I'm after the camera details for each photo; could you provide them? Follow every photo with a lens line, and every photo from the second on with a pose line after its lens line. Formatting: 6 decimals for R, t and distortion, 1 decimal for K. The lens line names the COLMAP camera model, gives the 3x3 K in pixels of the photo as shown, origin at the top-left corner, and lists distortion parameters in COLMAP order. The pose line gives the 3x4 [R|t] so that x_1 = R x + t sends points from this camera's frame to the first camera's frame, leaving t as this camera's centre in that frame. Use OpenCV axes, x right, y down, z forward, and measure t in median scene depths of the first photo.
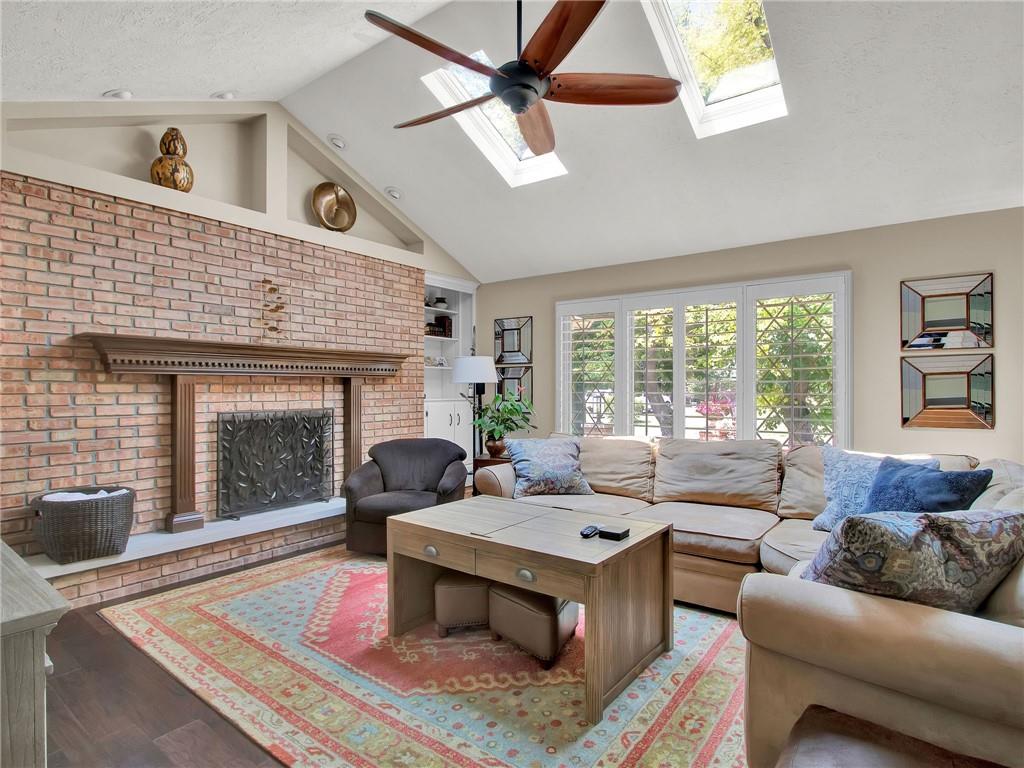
lens RADIAL K [[554.4, 0, 512.0], [0, 554.4, 384.0], [0, 0, 1]] dist [-0.000858, -0.000242]
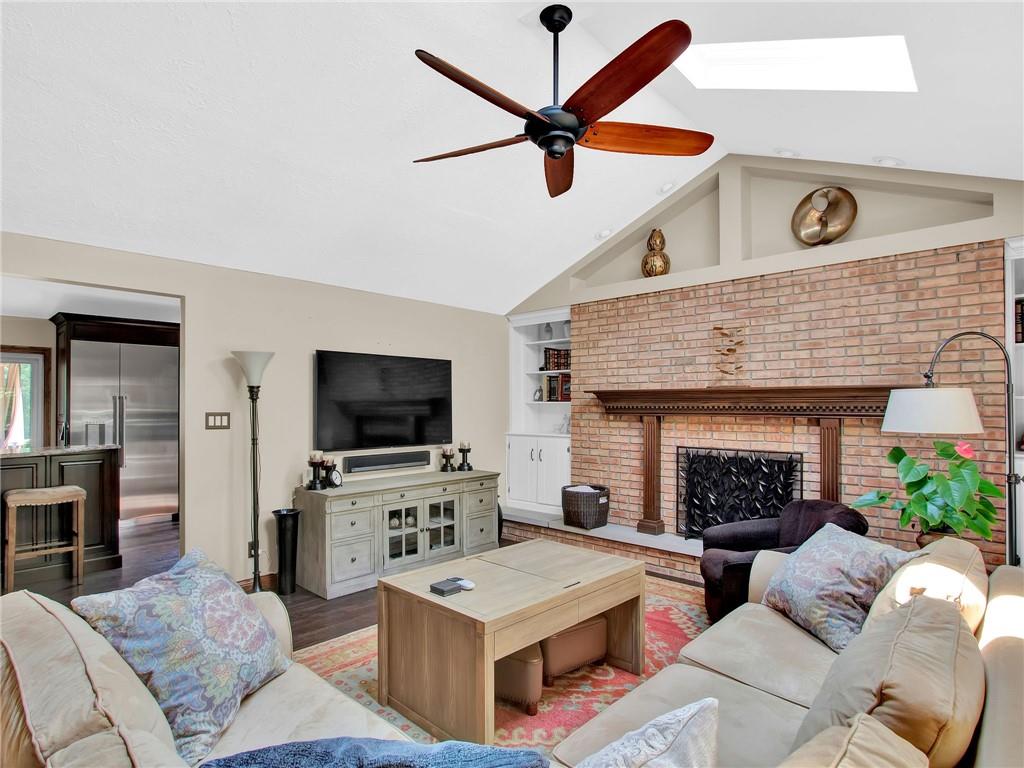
lens RADIAL K [[549.8, 0, 513.2], [0, 549.8, 407.3], [0, 0, 1]] dist [-0.001049, -0.000199]
pose [[-0.105138, -0.000271, -0.994458, 0.697906], [0.002307, 0.999997, -0.000517, -0.033986], [0.994455, -0.002348, -0.105137, 0.759694]]
